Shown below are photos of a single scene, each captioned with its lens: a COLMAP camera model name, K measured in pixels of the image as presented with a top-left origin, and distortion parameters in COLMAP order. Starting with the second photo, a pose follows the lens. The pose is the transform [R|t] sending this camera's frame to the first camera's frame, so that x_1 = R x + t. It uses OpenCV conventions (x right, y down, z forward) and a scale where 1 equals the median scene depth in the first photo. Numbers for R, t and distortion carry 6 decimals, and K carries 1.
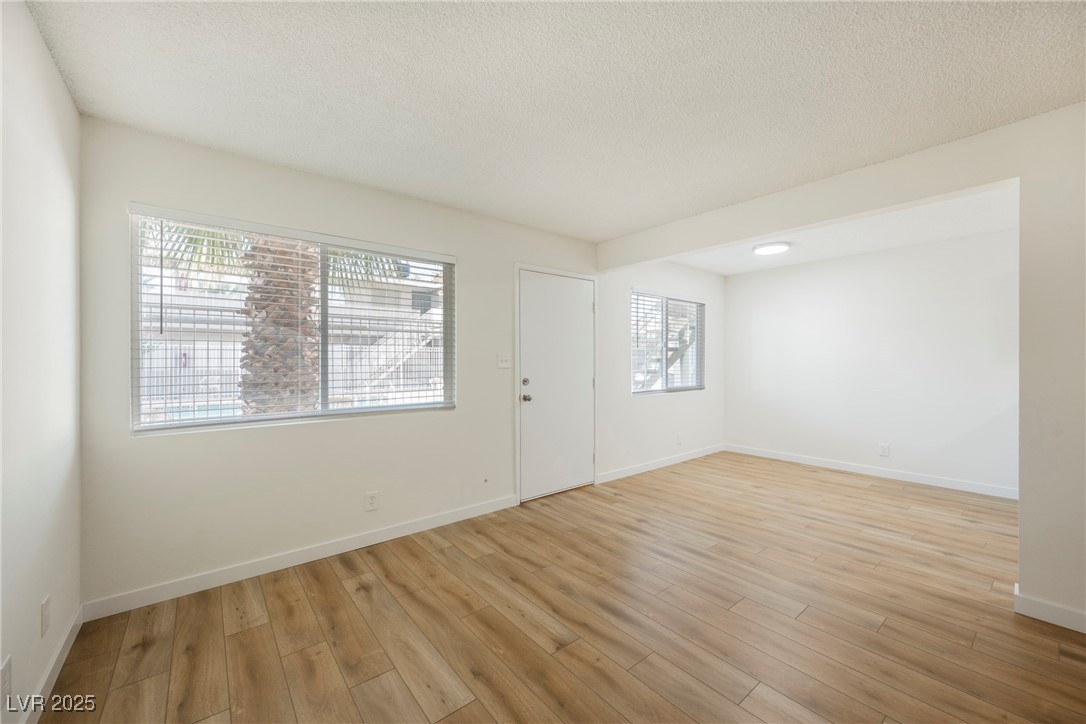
lens RADIAL K [[423.0, 0, 545.1], [0, 423.0, 358.6], [0, 0, 1]] dist [-0.002844, -0.000429]
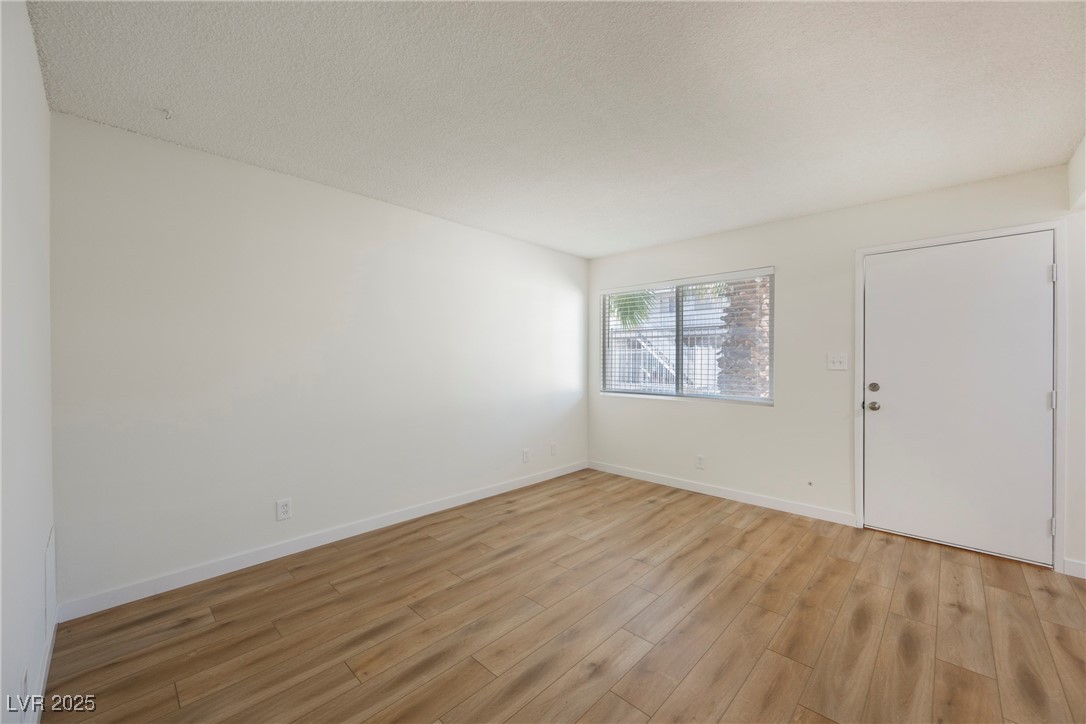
lens RADIAL K [[423.0, 0, 546.7], [0, 423.0, 362.3], [0, 0, 1]] dist [-0.002844, -0.000429]
pose [[0.125633, 0.008191, -0.992043, 0.979897], [-0.002210, 0.999966, 0.007977, 0.000820], [0.992074, 0.001190, 0.125647, 0.351548]]
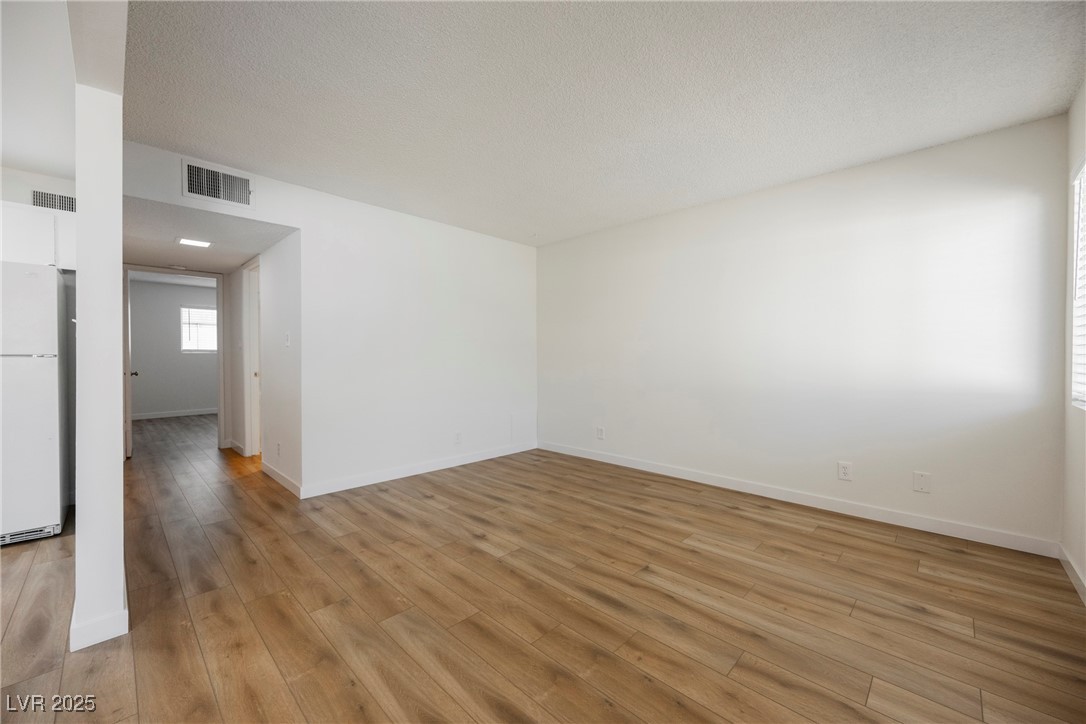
lens RADIAL K [[423.0, 0, 545.5], [0, 423.0, 358.3], [0, 0, 1]] dist [-0.002844, -0.000429]
pose [[-0.992538, 0.004201, -0.121865, 0.322129], [0.003437, 0.999973, 0.006479, 0.054037], [0.121889, 0.006012, -0.992526, 1.495631]]
